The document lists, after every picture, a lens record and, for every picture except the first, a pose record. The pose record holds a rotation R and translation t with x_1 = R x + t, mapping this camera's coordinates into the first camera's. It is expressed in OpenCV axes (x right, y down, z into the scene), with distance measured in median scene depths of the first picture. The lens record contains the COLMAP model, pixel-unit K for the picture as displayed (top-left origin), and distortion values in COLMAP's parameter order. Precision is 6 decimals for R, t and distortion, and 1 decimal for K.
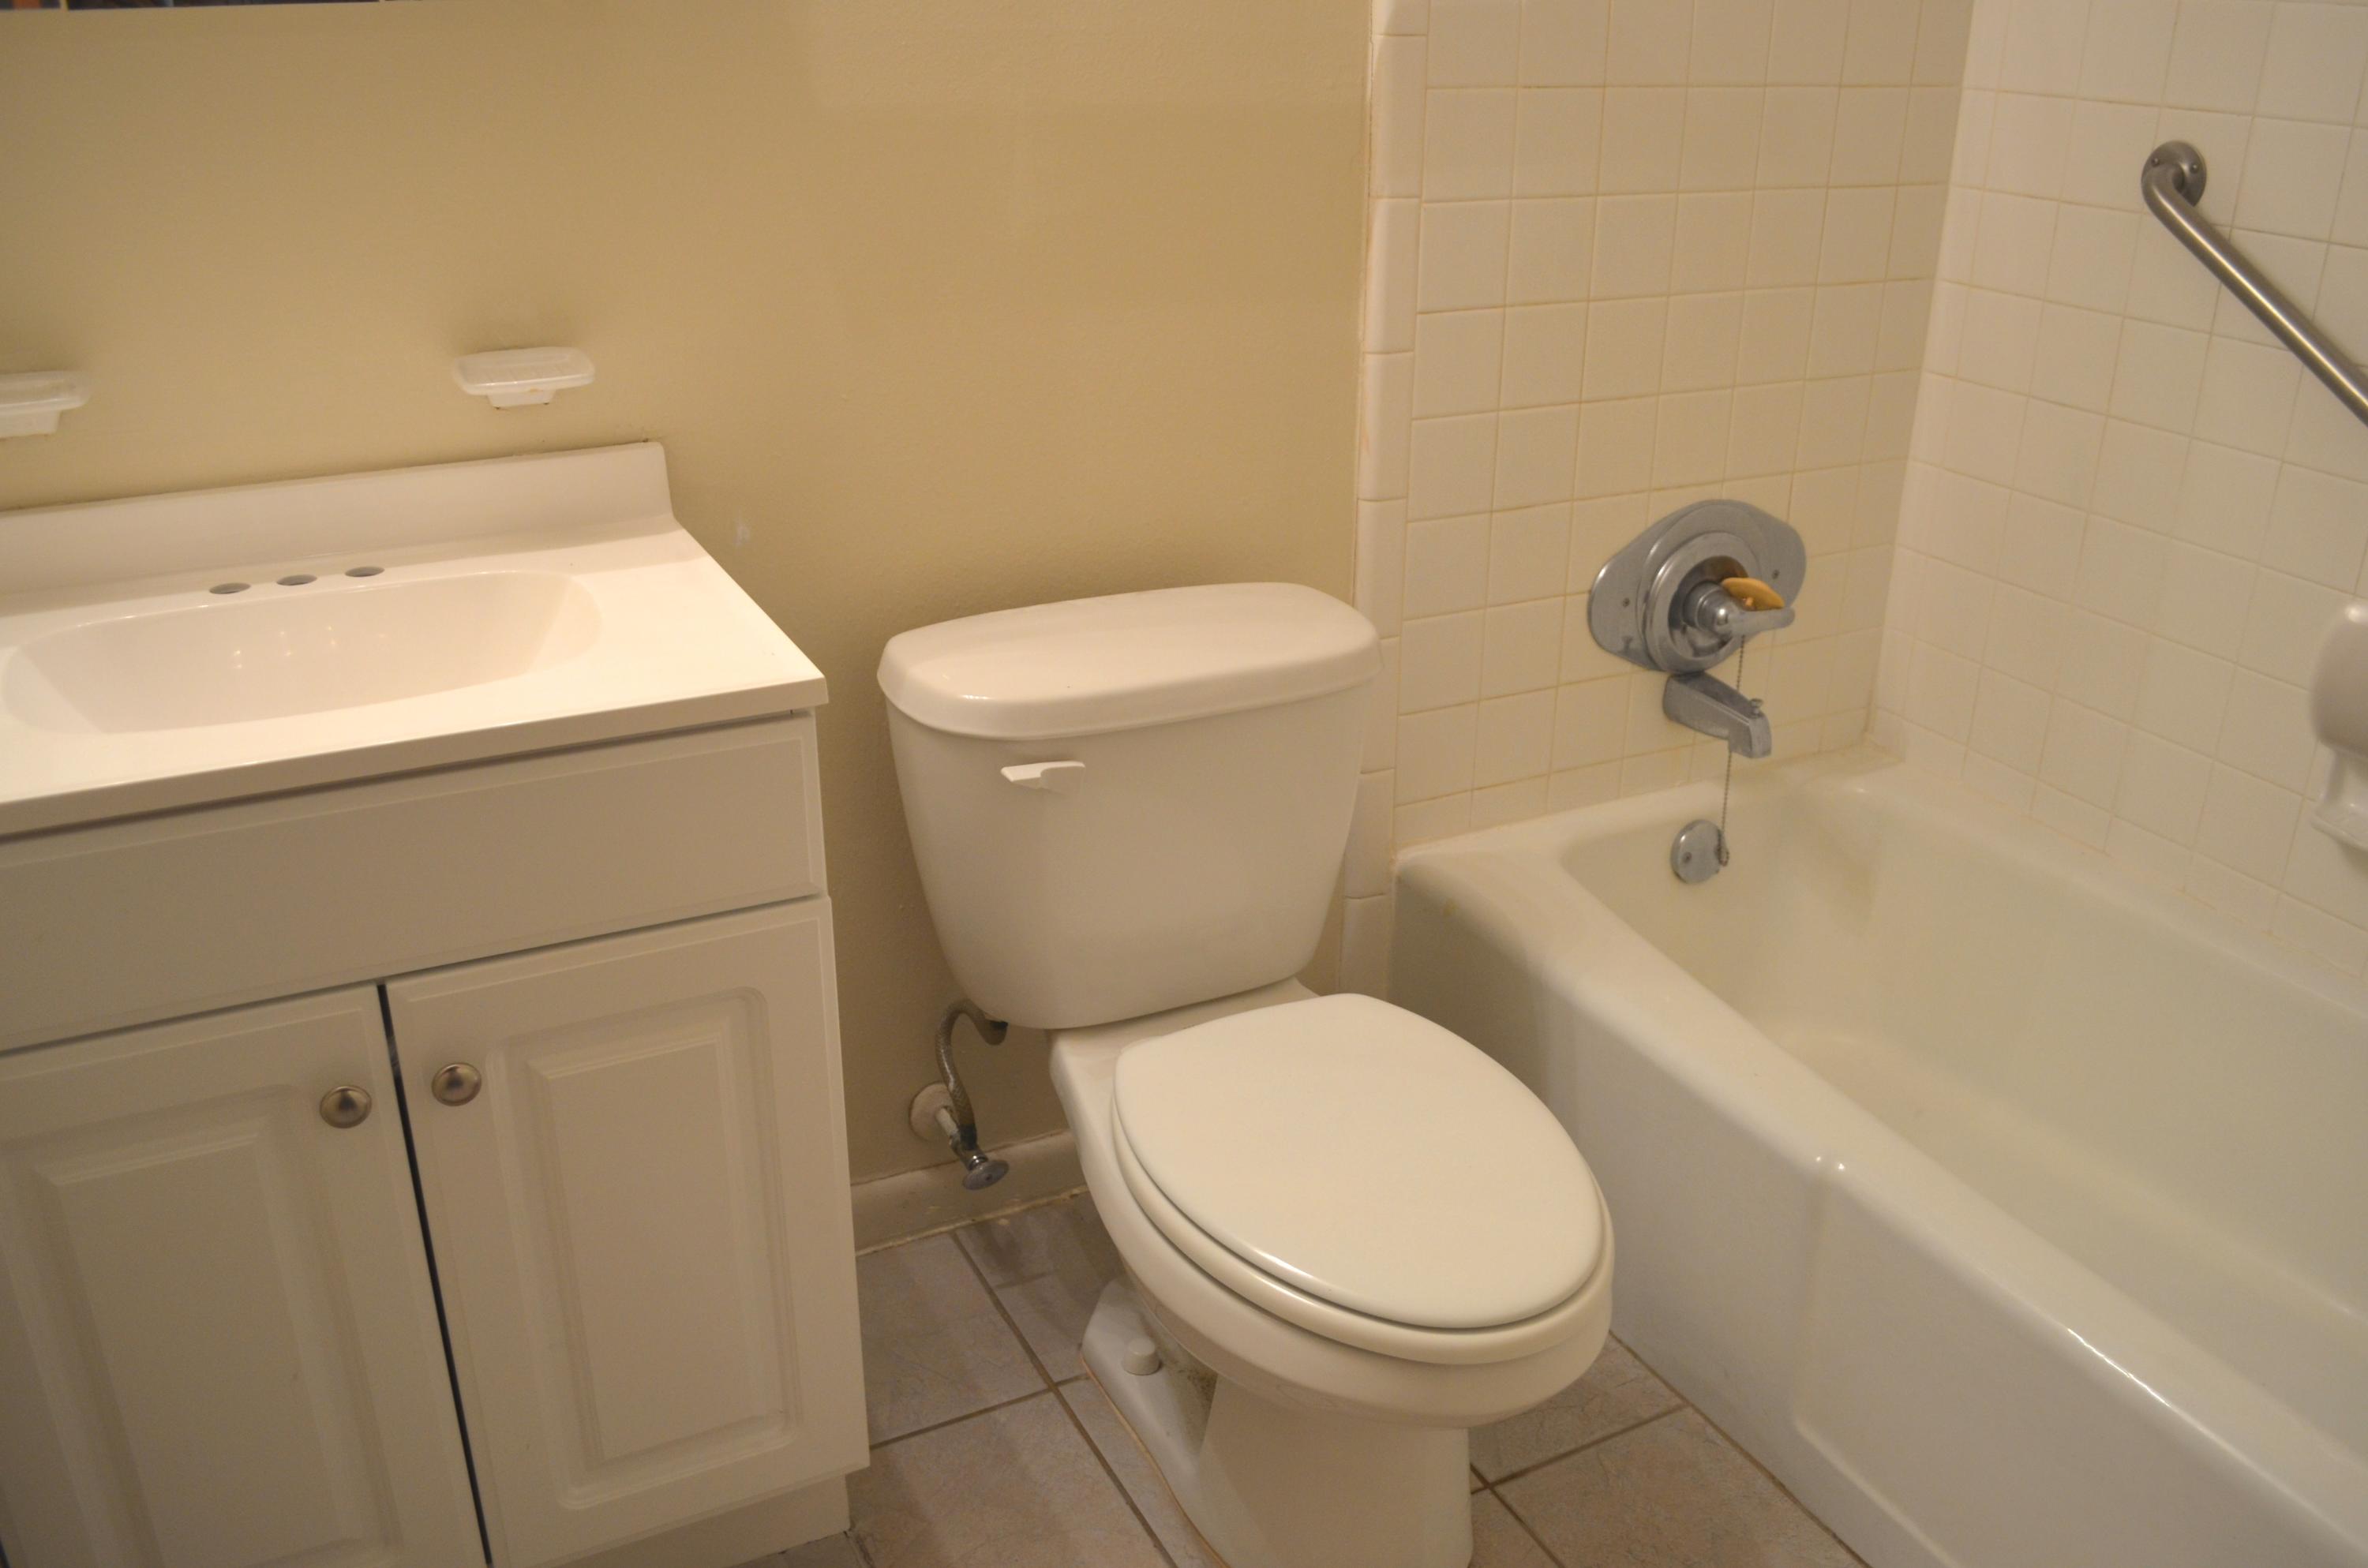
lens RADIAL K [[1877.1, 0, 1184.0], [0, 1877.1, 784.0], [0, 0, 1]] dist [-0.090546, 0.016235]
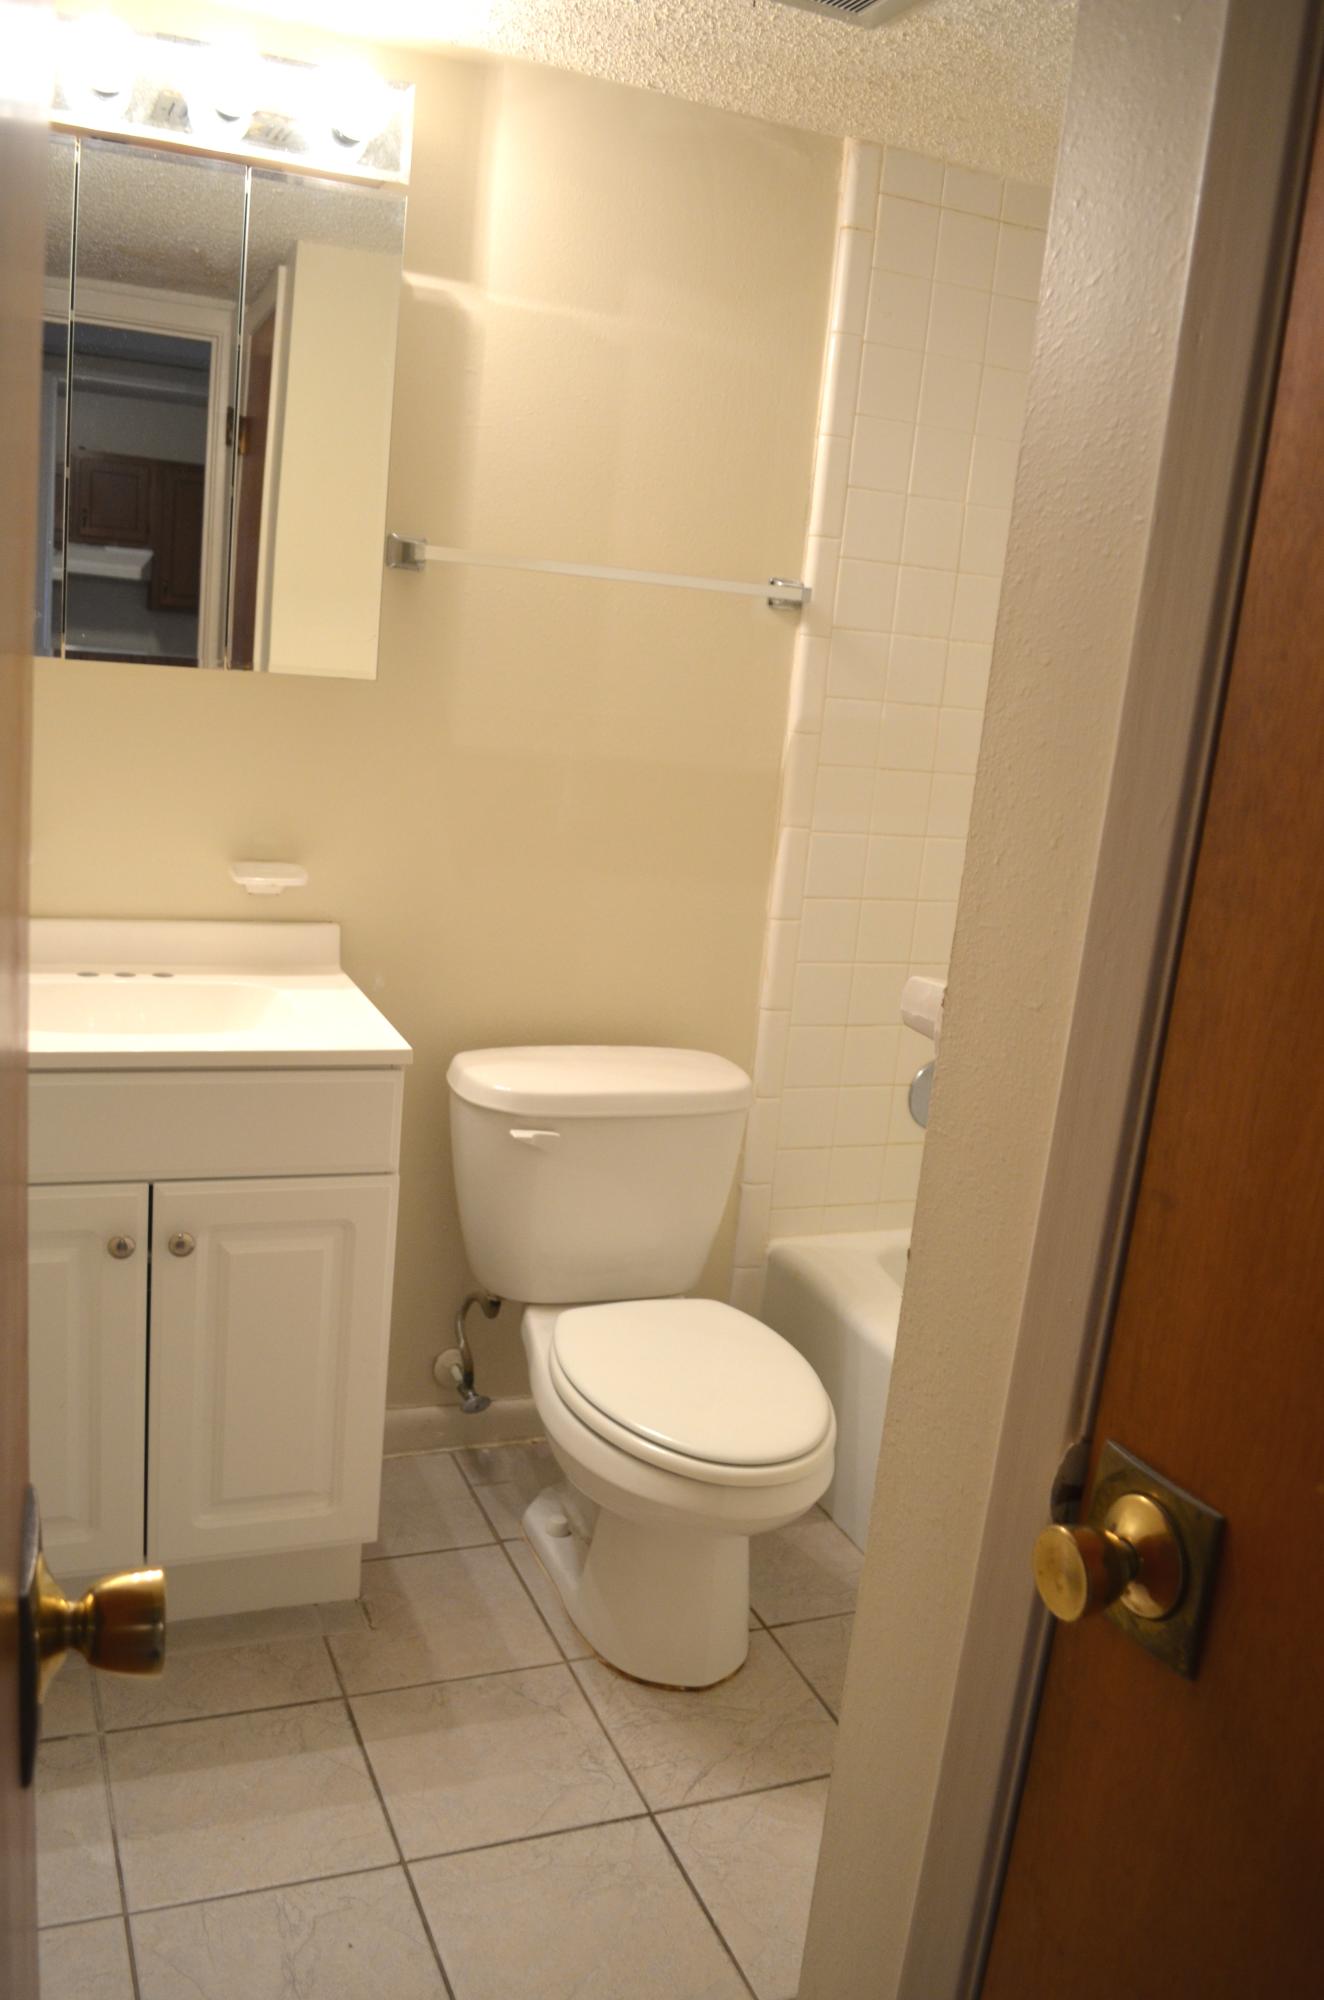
lens RADIAL K [[1585.6, 0, 654.0], [0, 1585.6, 1022.2], [0, 0, 1]] dist [-0.090546, 0.016235]
pose [[0.993129, 0.100381, -0.060145, 0.097386], [-0.109229, 0.979602, -0.168666, 0.110999], [0.041987, 0.174076, 0.983837, -0.378941]]
